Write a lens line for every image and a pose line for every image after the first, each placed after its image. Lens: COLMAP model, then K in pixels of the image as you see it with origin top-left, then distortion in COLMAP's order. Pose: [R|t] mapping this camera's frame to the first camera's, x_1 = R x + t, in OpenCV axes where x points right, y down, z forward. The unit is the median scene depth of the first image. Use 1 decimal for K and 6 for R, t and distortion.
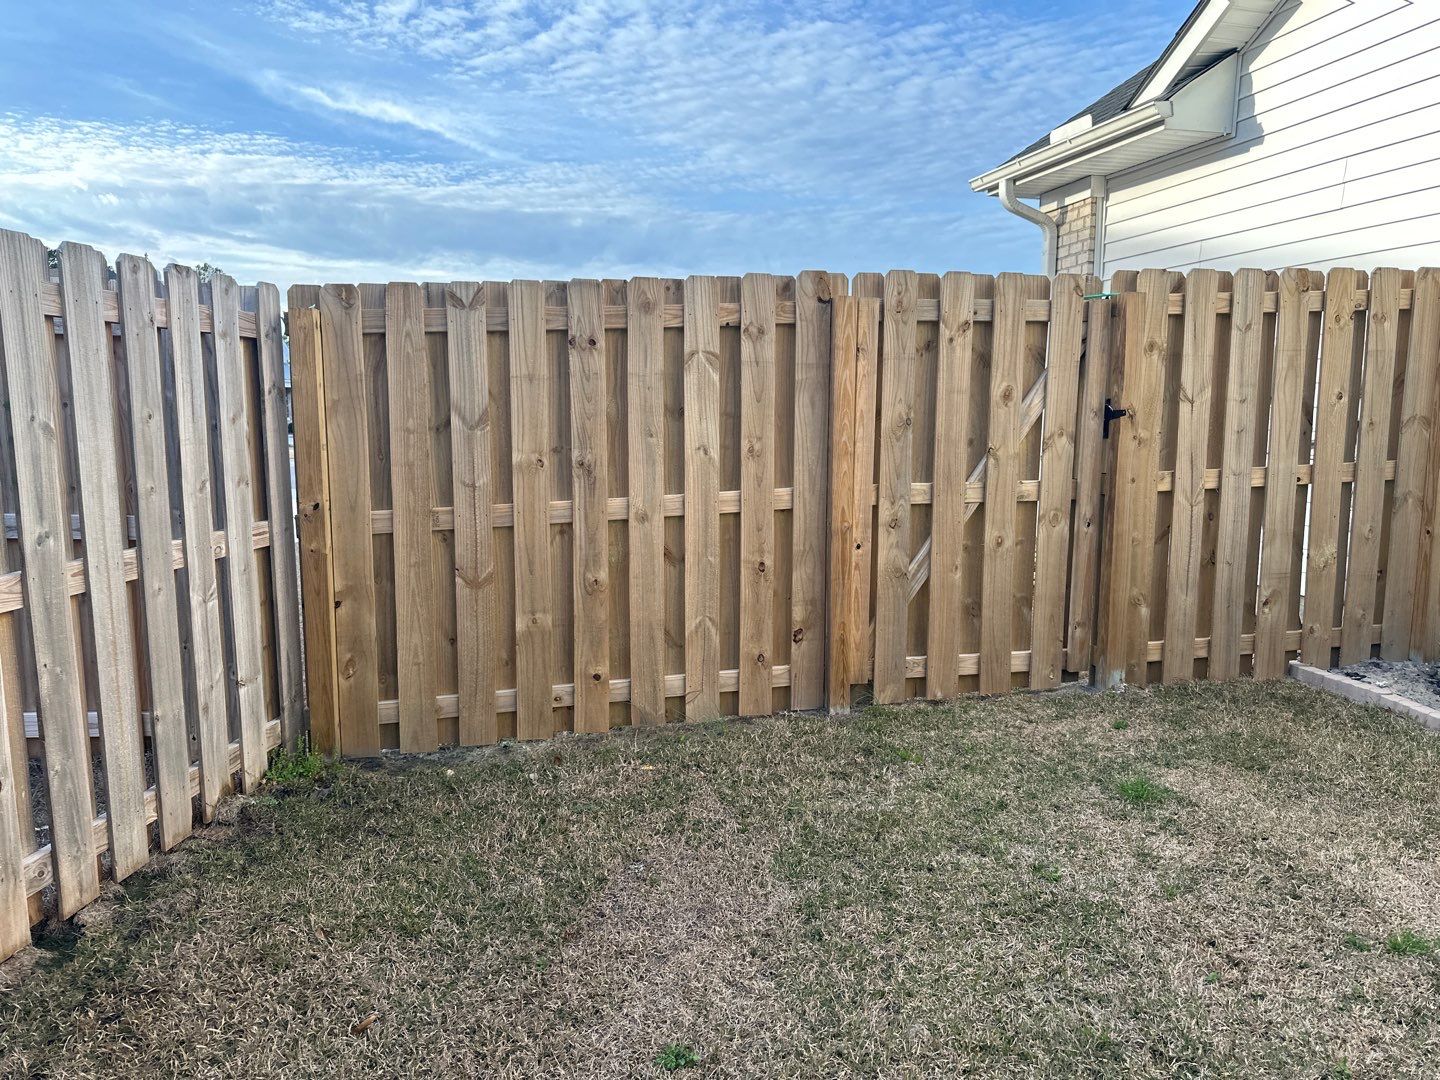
lens RADIAL K [[1026.2, 0, 722.2], [0, 1026.2, 563.5], [0, 0, 1]] dist [0.012057, -0.005860]
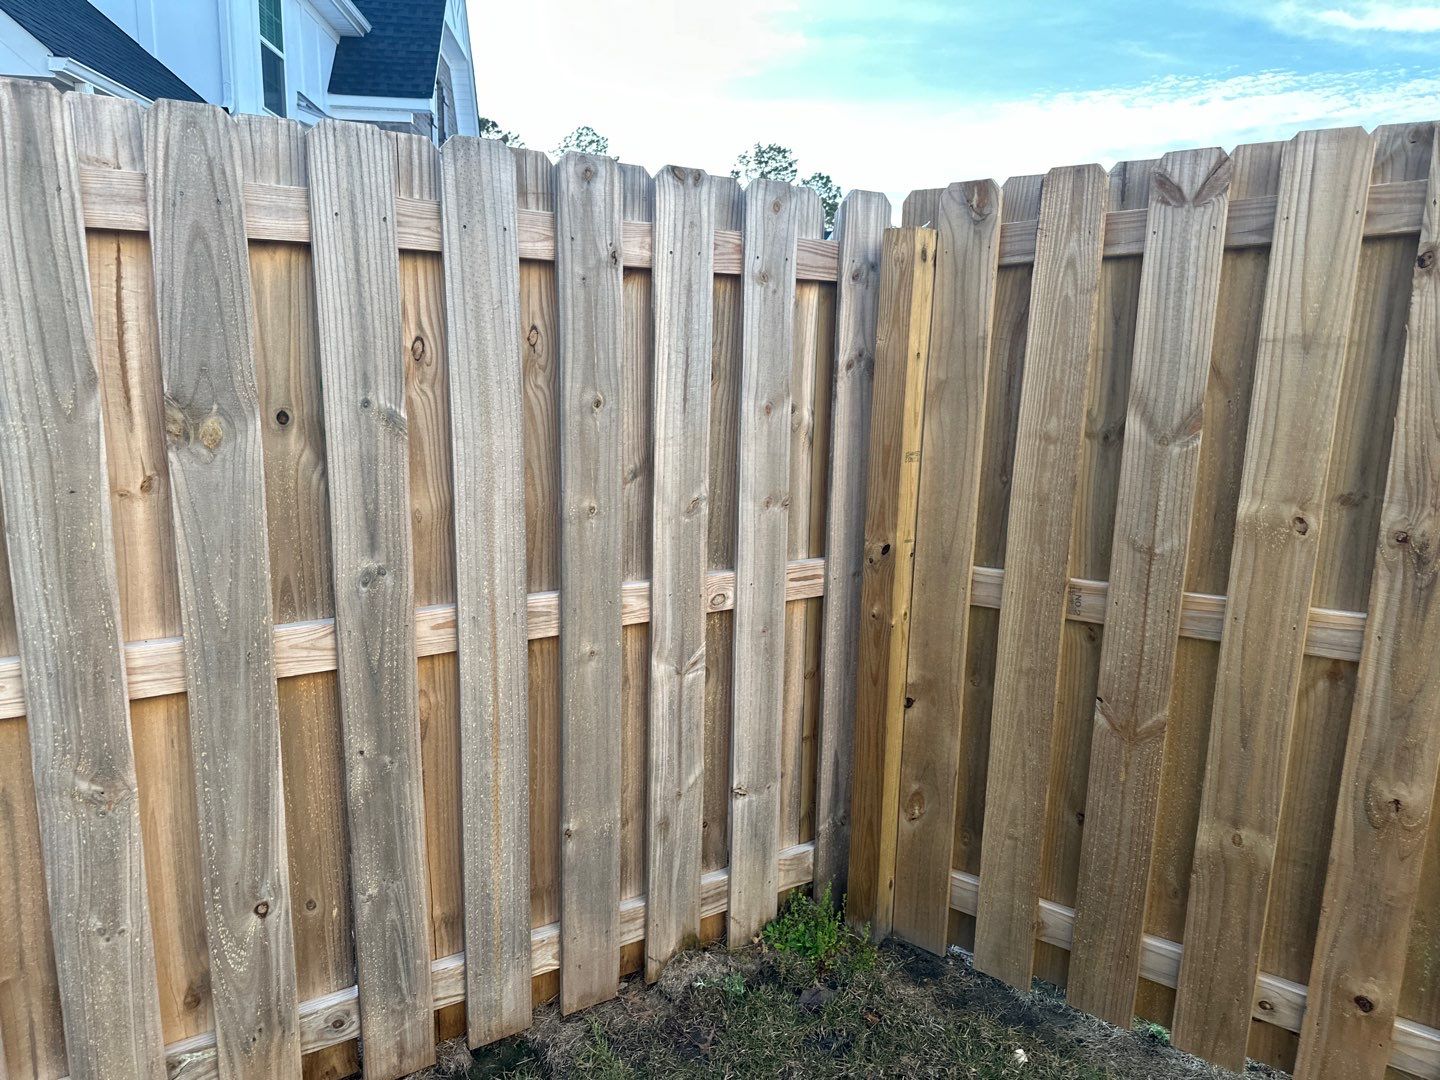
lens RADIAL K [[1015.9, 0, 720.0], [0, 1015.9, 540.0], [0, 0, 1]] dist [0.062692, -0.078817]
pose [[0.641917, 0.151278, -0.751703, 0.006383], [-0.136190, 0.987251, 0.082382, -0.096070], [0.754583, 0.049492, 0.654336, 0.504914]]
